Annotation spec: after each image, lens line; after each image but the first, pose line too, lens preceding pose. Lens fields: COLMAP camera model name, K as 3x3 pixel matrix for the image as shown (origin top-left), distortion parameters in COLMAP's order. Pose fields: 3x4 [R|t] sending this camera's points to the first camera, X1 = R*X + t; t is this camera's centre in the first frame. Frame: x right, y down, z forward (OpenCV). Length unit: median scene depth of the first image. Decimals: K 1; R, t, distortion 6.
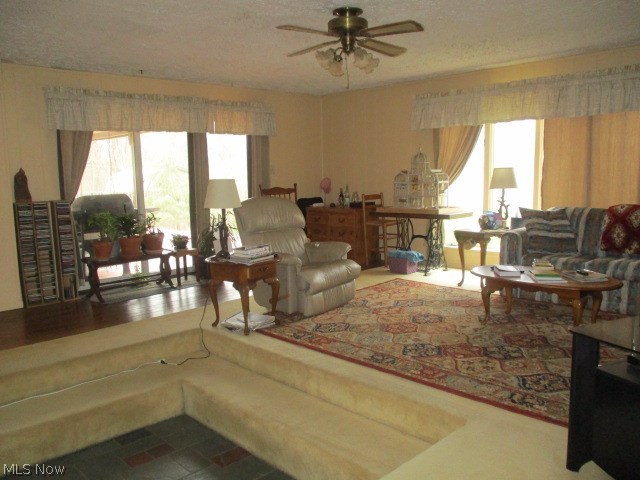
lens RADIAL K [[537.5, 0, 320.0], [0, 537.5, 240.0], [0, 0, 1]] dist [-0.017415, 0.008222]
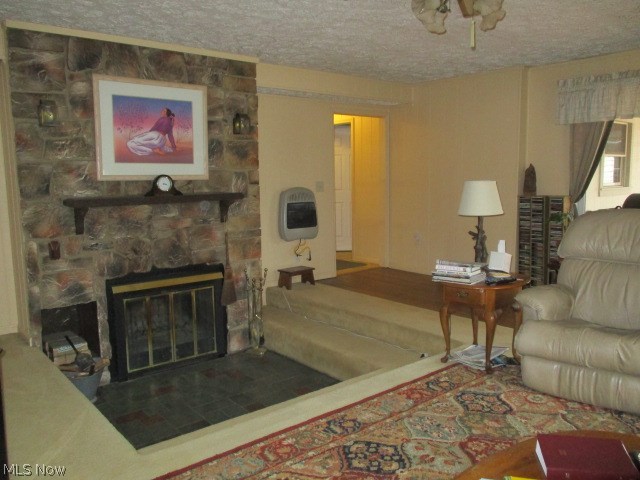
lens RADIAL K [[537.5, 0, 320.0], [0, 537.5, 240.0], [0, 0, 1]] dist [-0.017415, 0.008222]
pose [[-0.078752, 0.143072, -0.986574, 0.720857], [-0.108045, 0.982593, 0.151119, -0.128709], [0.991022, 0.118495, -0.061923, 0.856133]]
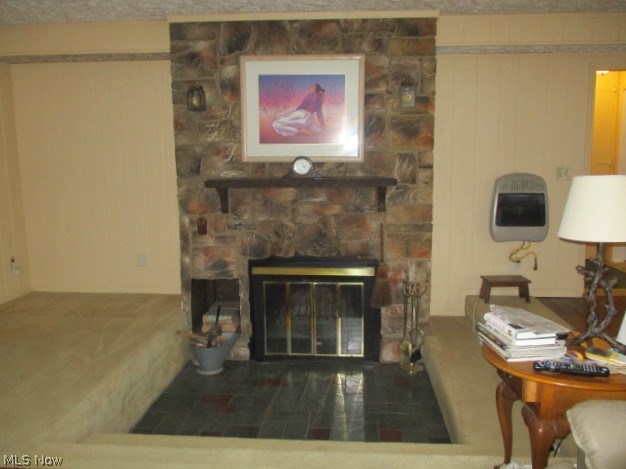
lens RADIAL K [[525.7, 0, 313.0], [0, 525.7, 234.5], [0, 0, 1]] dist [-0.017415, 0.008222]
pose [[-0.739826, 0.122147, -0.661617, 0.311501], [-0.059795, 0.967553, 0.245492, -0.162307], [0.670135, 0.221183, -0.708517, 1.210876]]
